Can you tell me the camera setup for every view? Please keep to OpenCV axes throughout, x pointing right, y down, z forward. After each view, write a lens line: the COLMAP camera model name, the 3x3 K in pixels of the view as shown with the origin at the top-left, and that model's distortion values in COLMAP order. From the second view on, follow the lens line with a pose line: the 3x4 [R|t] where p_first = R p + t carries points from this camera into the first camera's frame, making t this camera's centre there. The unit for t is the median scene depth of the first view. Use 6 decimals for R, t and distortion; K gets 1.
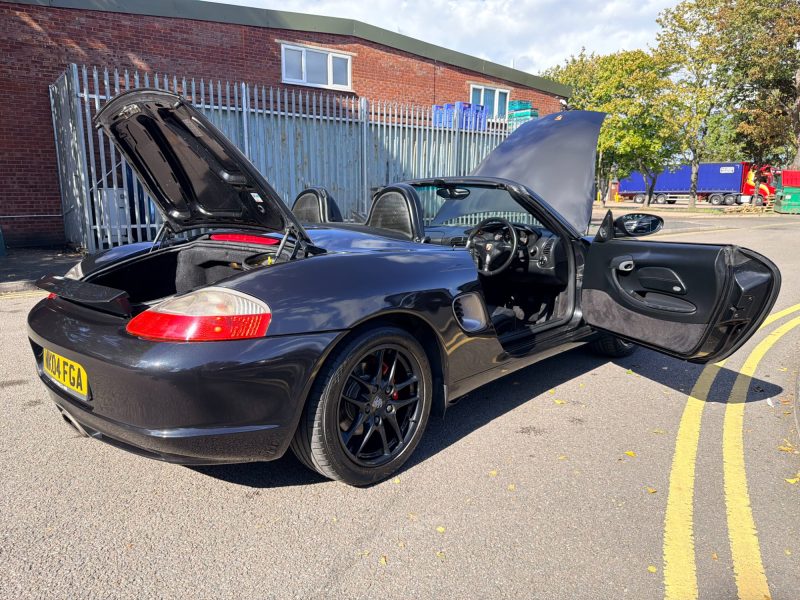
lens RADIAL K [[562.6, 0, 401.6], [0, 562.6, 303.3], [0, 0, 1]] dist [0.057965, -0.076952]
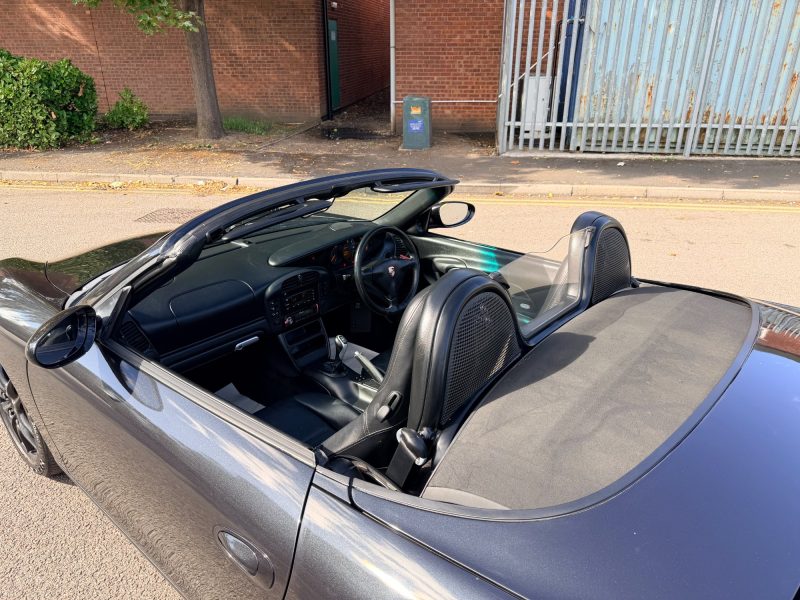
lens RADIAL K [[566.7, 0, 401.5], [0, 566.7, 299.3], [0, 0, 1]] dist [0.017622, -0.027837]
pose [[0.706616, 0.282661, -0.648689, 0.018211], [-0.131637, 0.953257, 0.271981, -0.076578], [0.695245, -0.106794, 0.710794, 0.158045]]
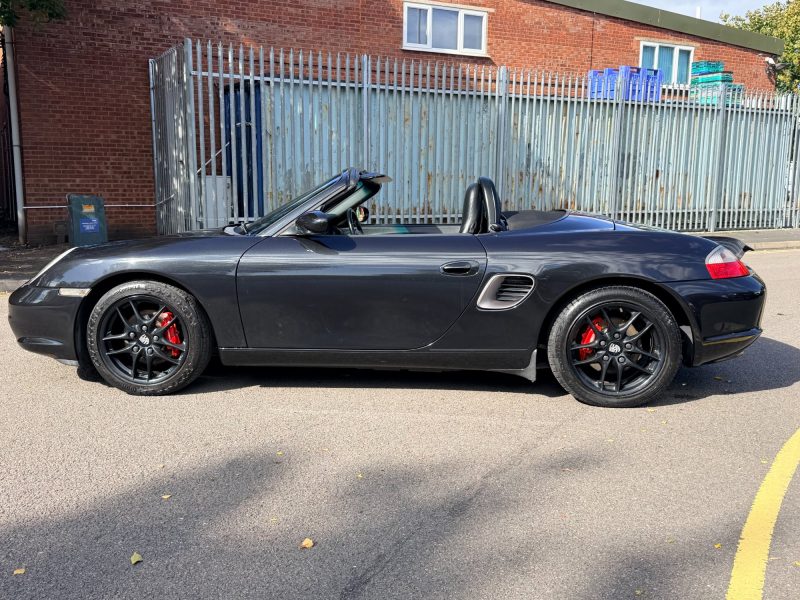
lens RADIAL K [[799.4, 0, 404.0], [0, 799.4, 301.6], [0, 0, 1]] dist [0.155899, -0.348278]
pose [[0.987530, 0.029019, -0.154732, -0.020307], [-0.035928, 0.998470, -0.042041, 0.032609], [0.153276, 0.047076, 0.987062, -0.171871]]
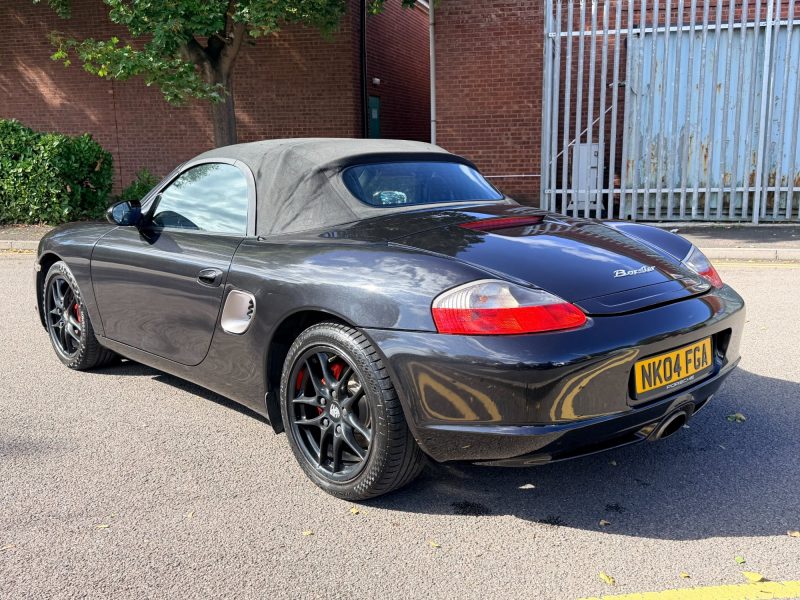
lens RADIAL K [[799.4, 0, 404.0], [0, 799.4, 301.6], [0, 0, 1]] dist [0.155899, -0.348278]
pose [[0.627480, 0.136158, -0.766636, 0.230034], [-0.131091, 0.989011, 0.068357, -0.021323], [0.767518, 0.057607, 0.638433, 0.065226]]
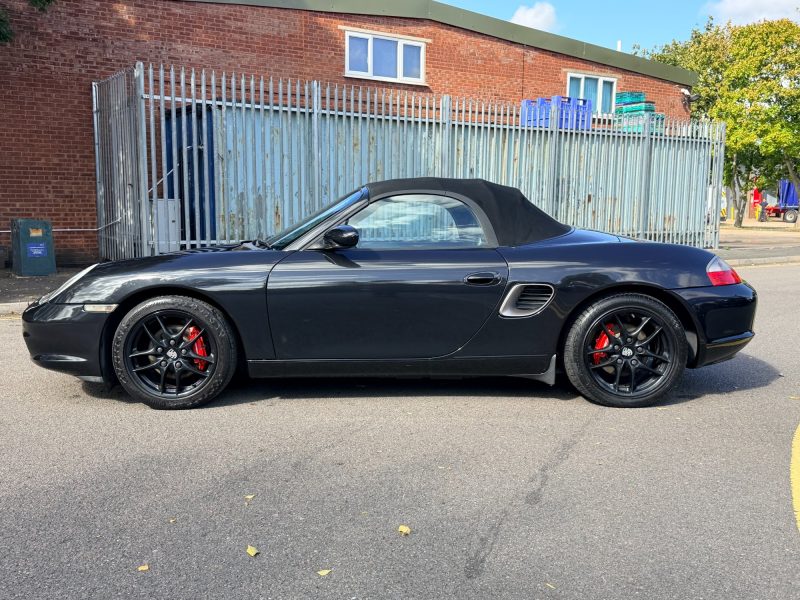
lens RADIAL K [[799.4, 0, 404.0], [0, 799.4, 301.6], [0, 0, 1]] dist [0.155899, -0.348278]
pose [[0.998600, 0.009213, -0.052096, -0.071909], [-0.013225, 0.996929, -0.077192, 0.042726], [0.051225, 0.077773, 0.995654, -0.193875]]
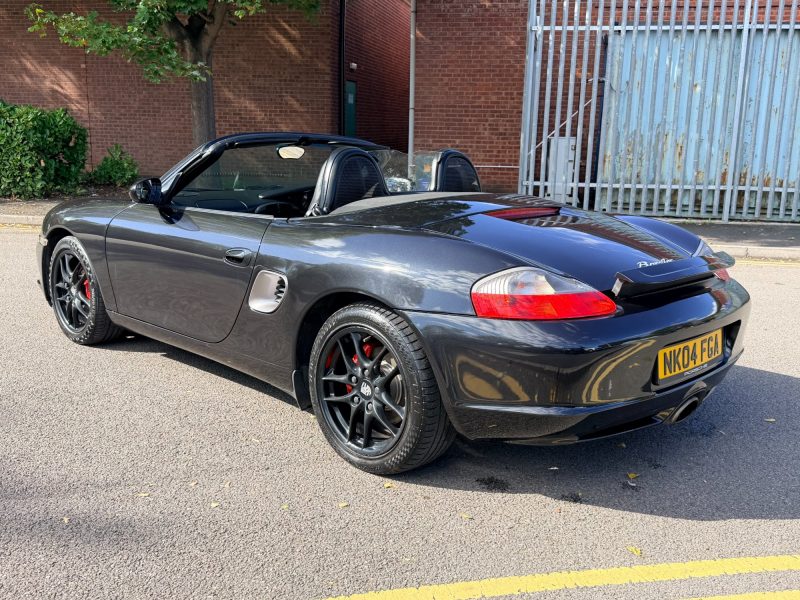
lens RADIAL K [[798.1, 0, 400.0], [0, 798.1, 300.0], [0, 0, 1]] dist [0.167615, -0.384108]
pose [[0.657493, 0.165703, -0.735014, 0.223068], [-0.162760, 0.983721, 0.076178, -0.017848], [0.735671, 0.069544, 0.673759, 0.041727]]
